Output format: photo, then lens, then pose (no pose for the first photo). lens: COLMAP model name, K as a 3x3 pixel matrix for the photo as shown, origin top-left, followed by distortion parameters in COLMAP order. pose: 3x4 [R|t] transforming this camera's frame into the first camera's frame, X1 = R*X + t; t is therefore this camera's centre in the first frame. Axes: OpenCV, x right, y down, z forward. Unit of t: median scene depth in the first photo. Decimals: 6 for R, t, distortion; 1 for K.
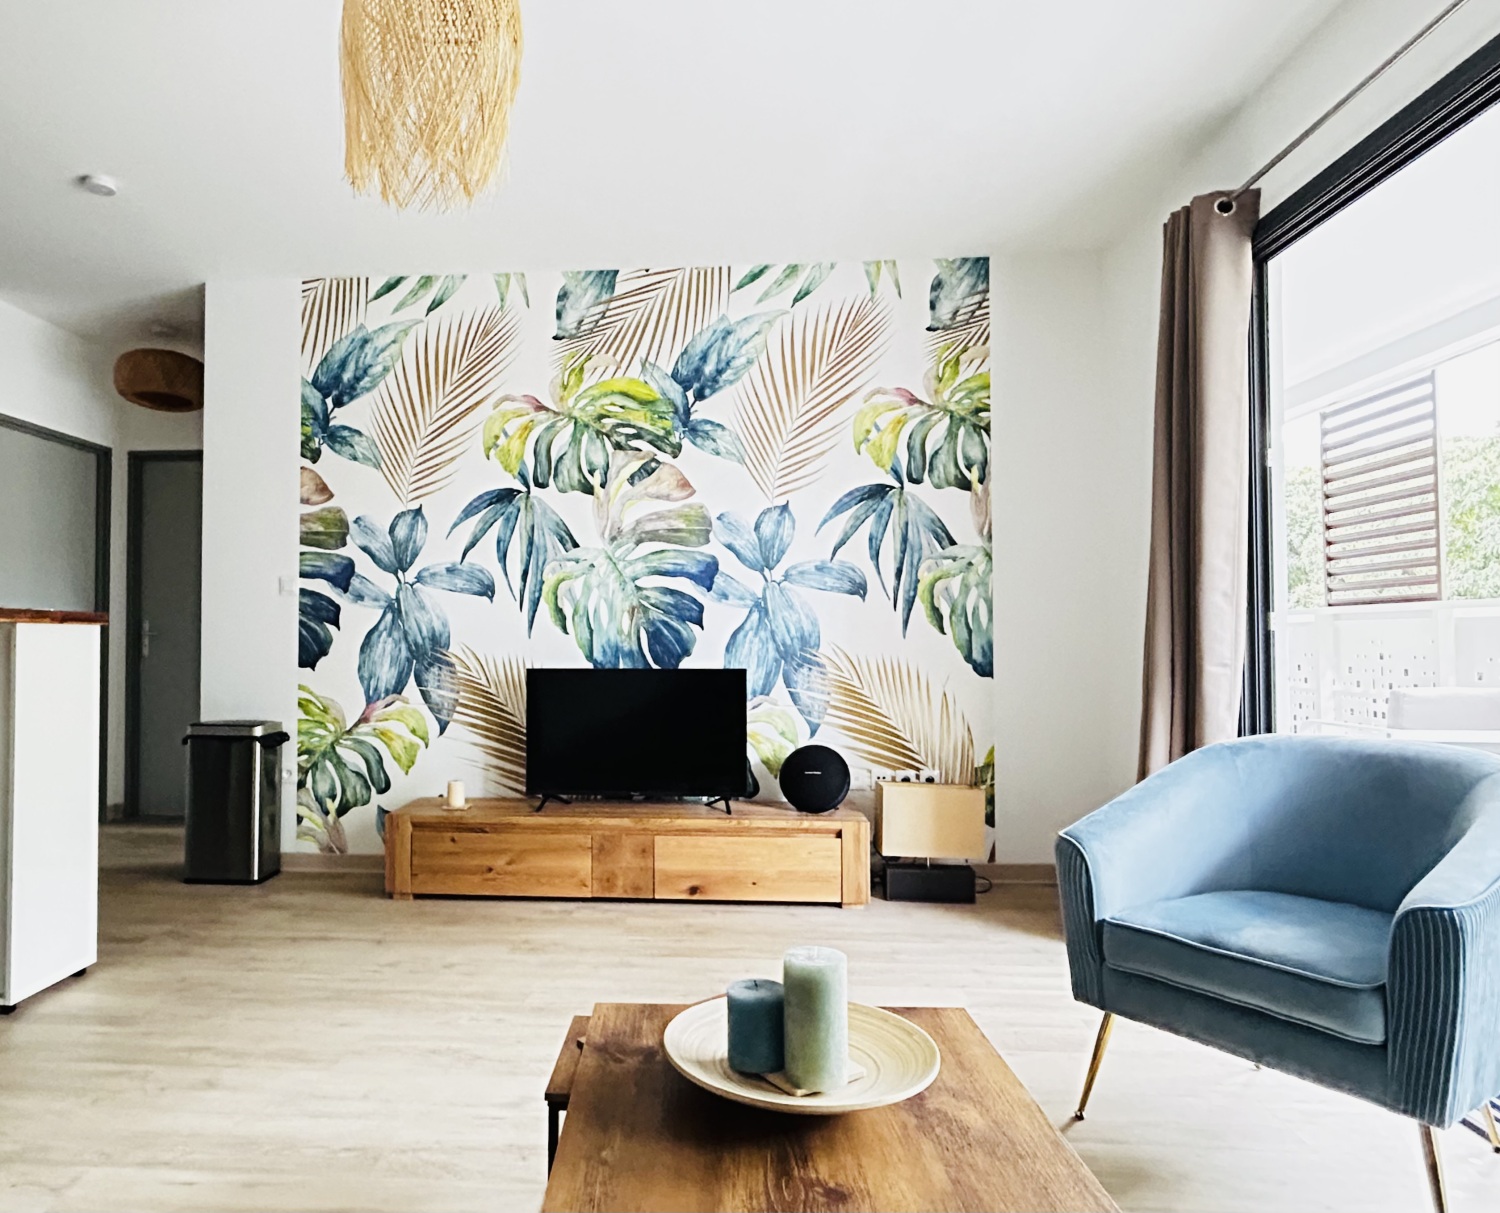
lens RADIAL K [[955.3, 0, 642.5], [0, 955.3, 610.6], [0, 0, 1]] dist [0.004840, 0.000184]
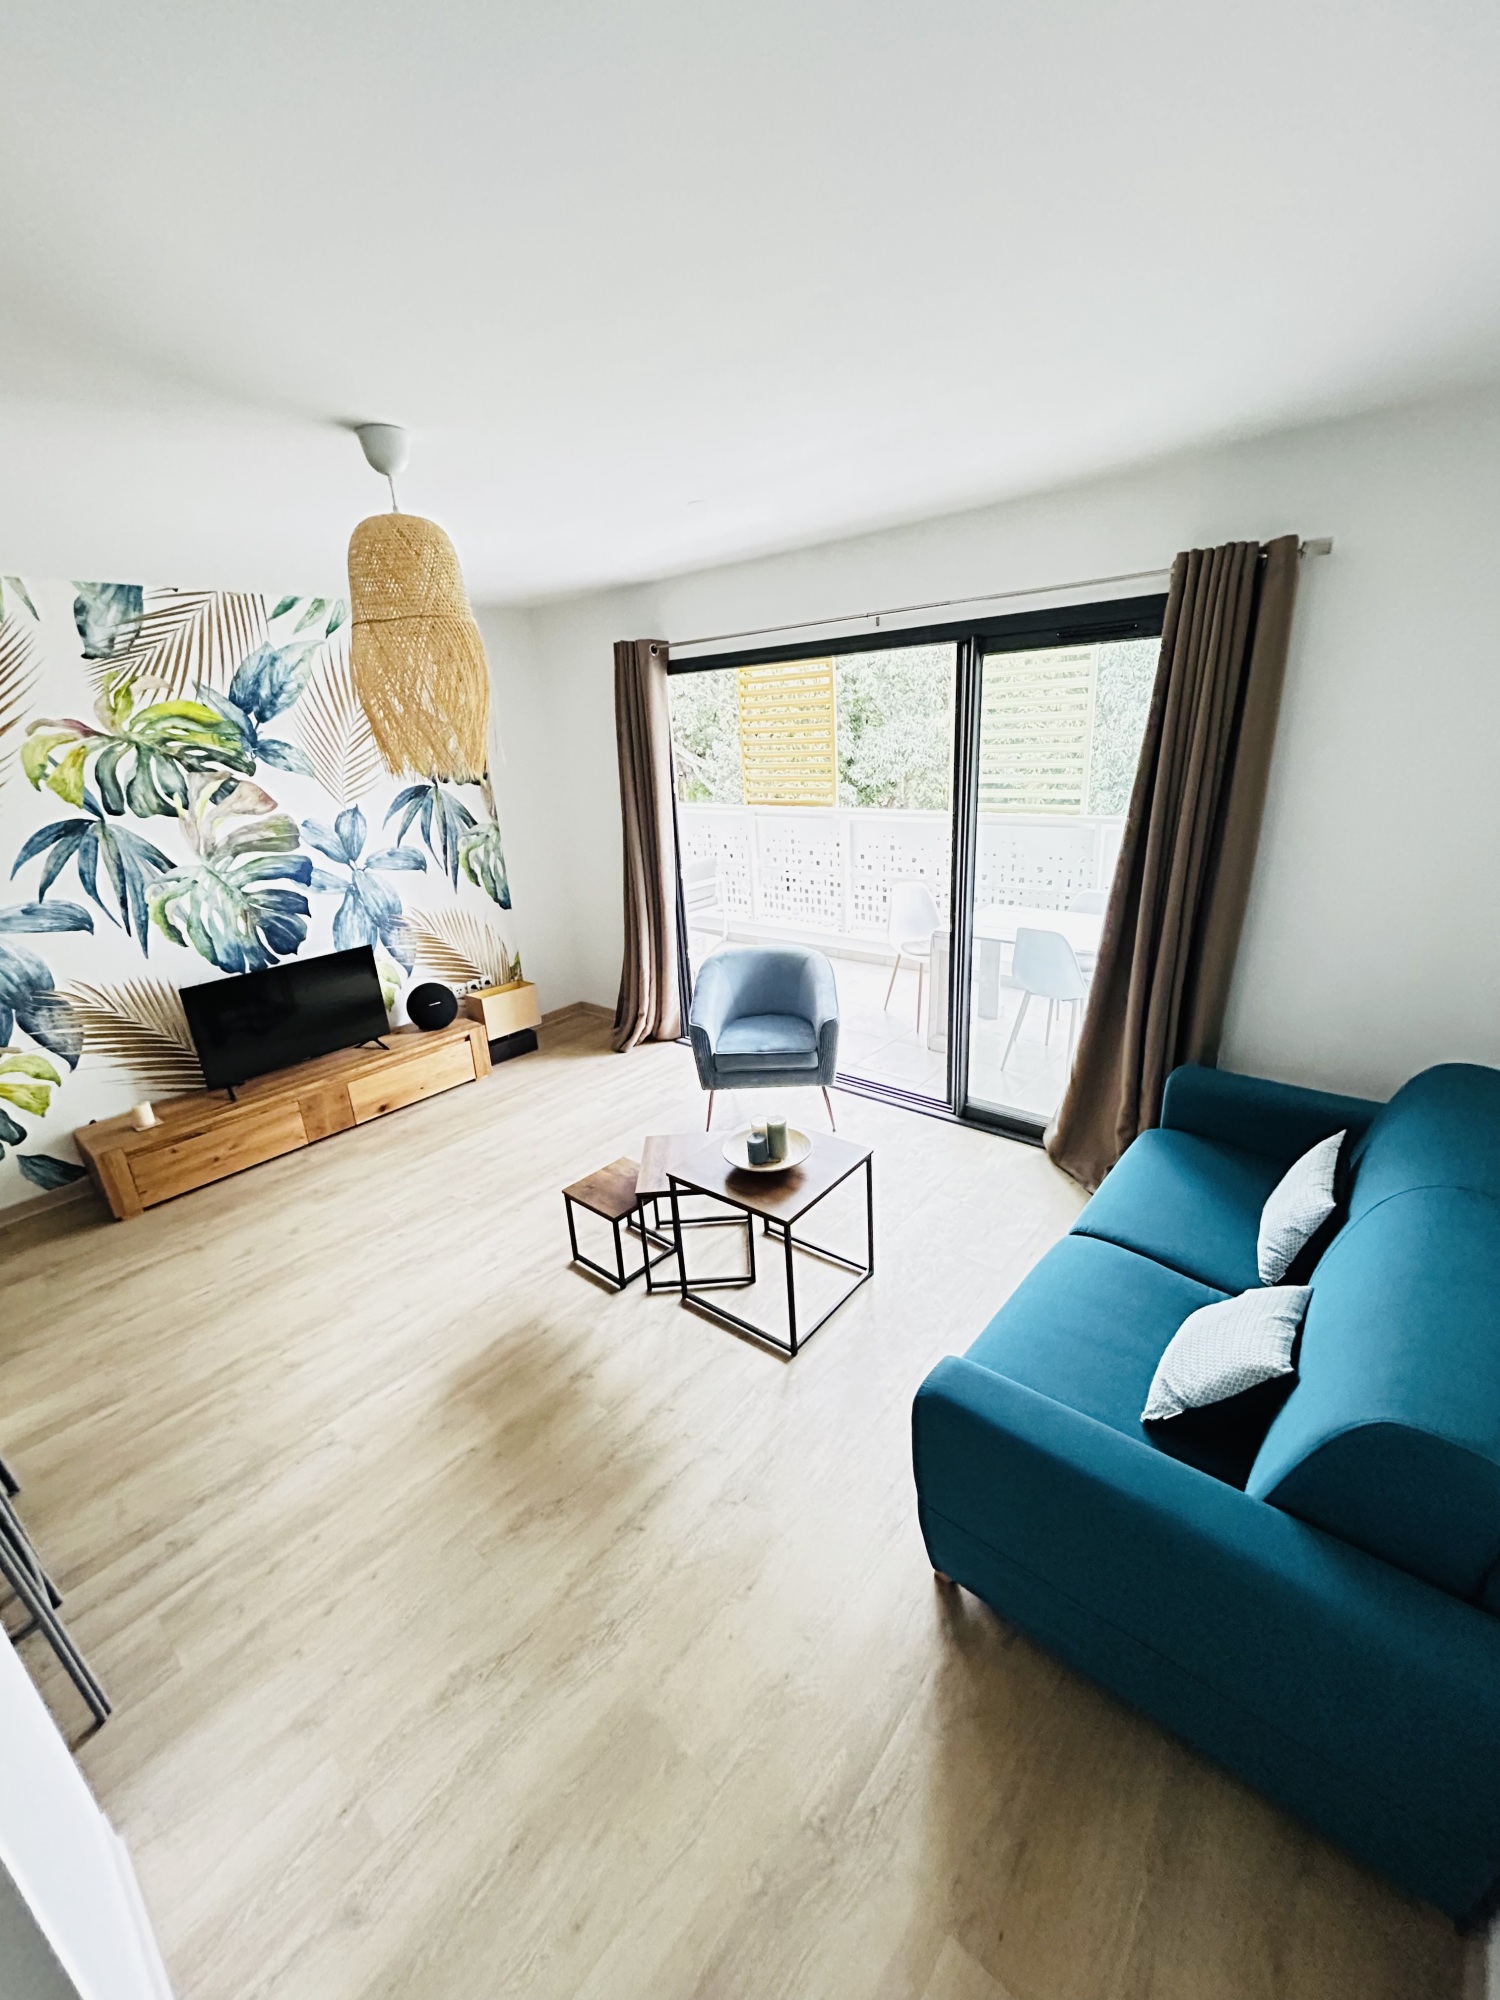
lens RADIAL K [[810.0, 0, 750.0], [0, 810.0, 1000.0], [0, 0, 1]] dist [-0.010886, 0.008676]
pose [[0.585052, -0.295818, 0.755120, -0.425293], [0.033798, 0.939187, 0.341740, -0.217460], [-0.810291, -0.174414, 0.559471, -0.071822]]
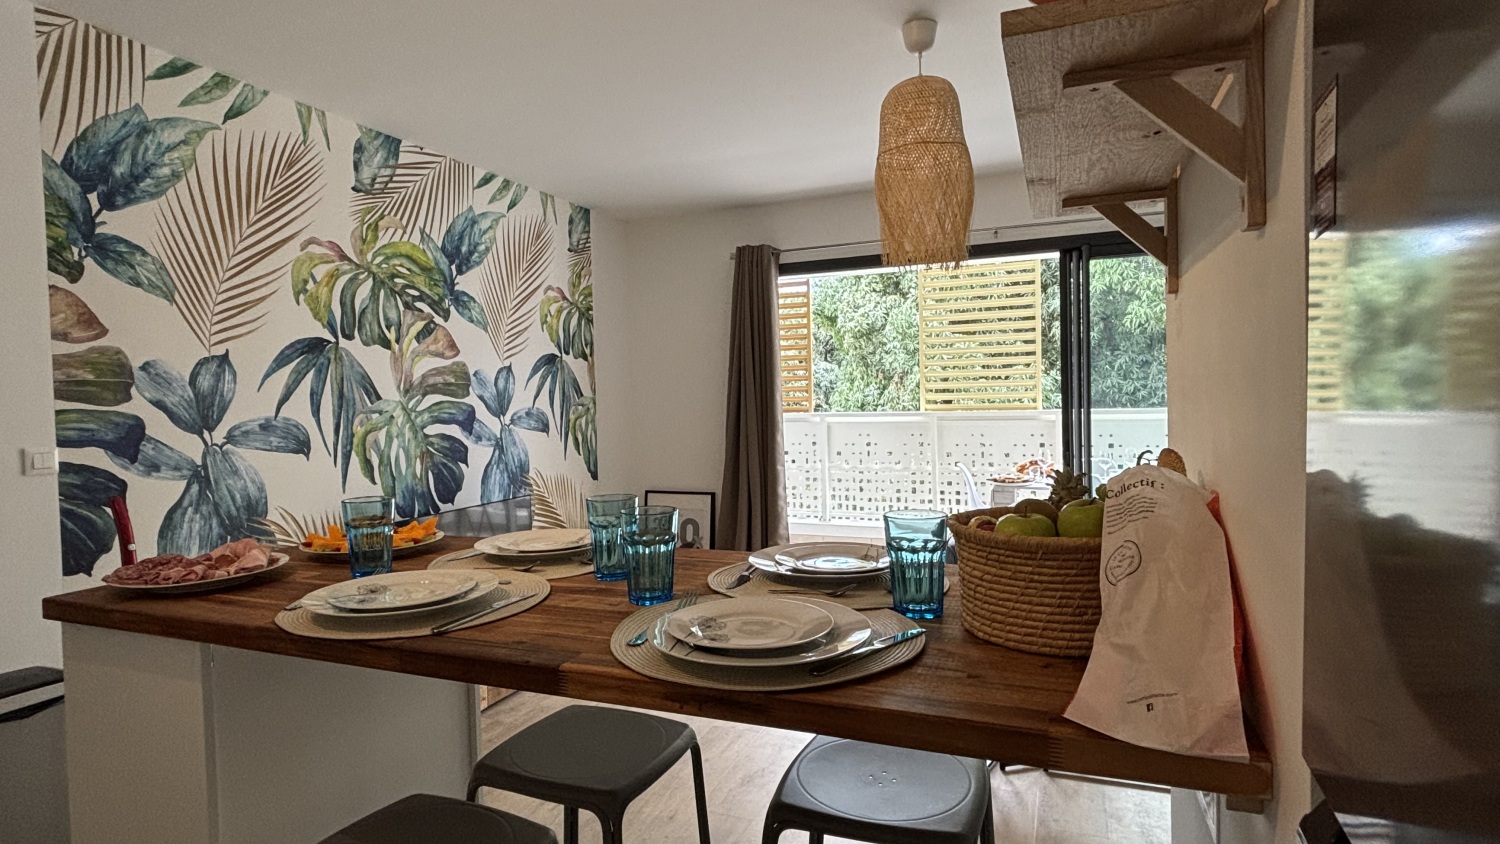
lens RADIAL K [[778.7, 0, 750.0], [0, 778.7, 422.0], [0, 0, 1]] dist [-0.001228, -0.039973]
pose [[0.284440, -0.041785, 0.957783, -0.765567], [-0.001867, 0.999024, 0.044139, -0.080230], [-0.958692, -0.014343, 0.284085, 0.377293]]
